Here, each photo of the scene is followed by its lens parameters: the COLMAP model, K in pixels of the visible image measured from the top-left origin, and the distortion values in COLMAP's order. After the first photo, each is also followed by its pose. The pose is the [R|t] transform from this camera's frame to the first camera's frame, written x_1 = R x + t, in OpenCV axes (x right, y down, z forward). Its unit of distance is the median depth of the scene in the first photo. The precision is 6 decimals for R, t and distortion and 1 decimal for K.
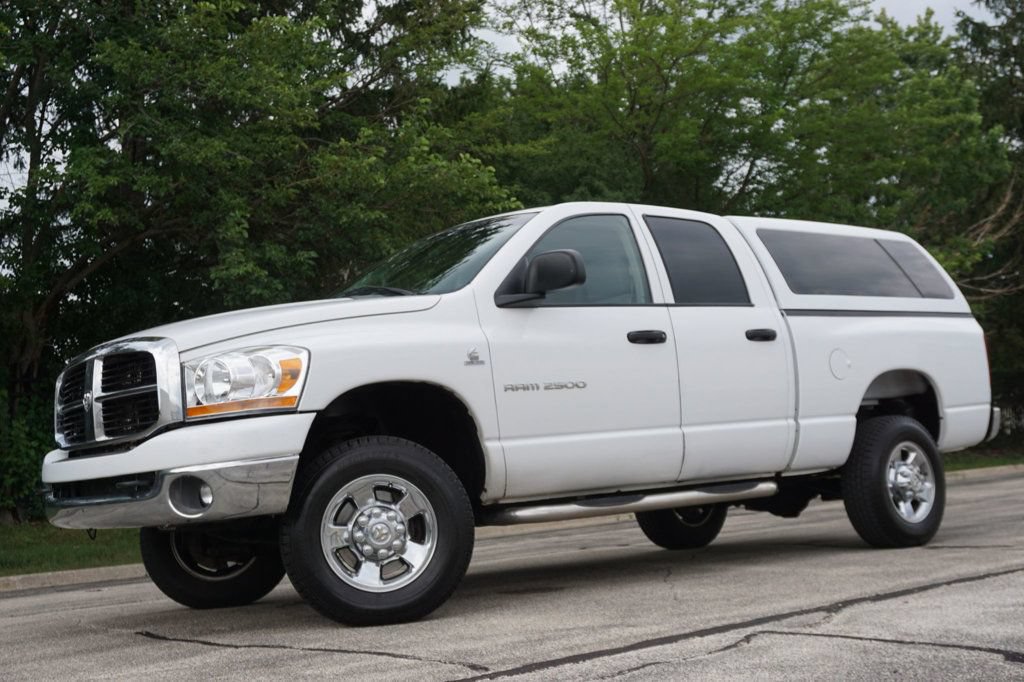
lens RADIAL K [[1160.4, 0, 512.0], [0, 1160.4, 341.0], [0, 0, 1]] dist [0.013016, 0.017798]
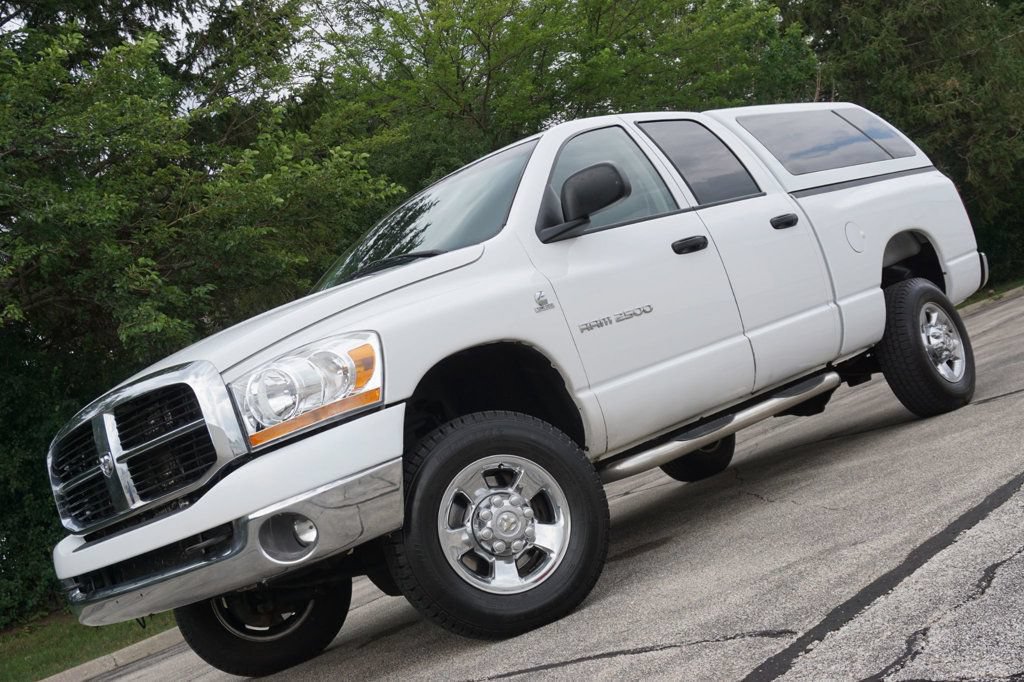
lens RADIAL K [[1125.4, 0, 512.0], [0, 1125.4, 341.0], [0, 0, 1]] dist [-0.002451, 0.009445]
pose [[0.962166, -0.244603, 0.120020, -0.163761], [0.243562, 0.969601, 0.023497, 0.017424], [-0.122119, 0.006624, 0.992493, 0.175882]]
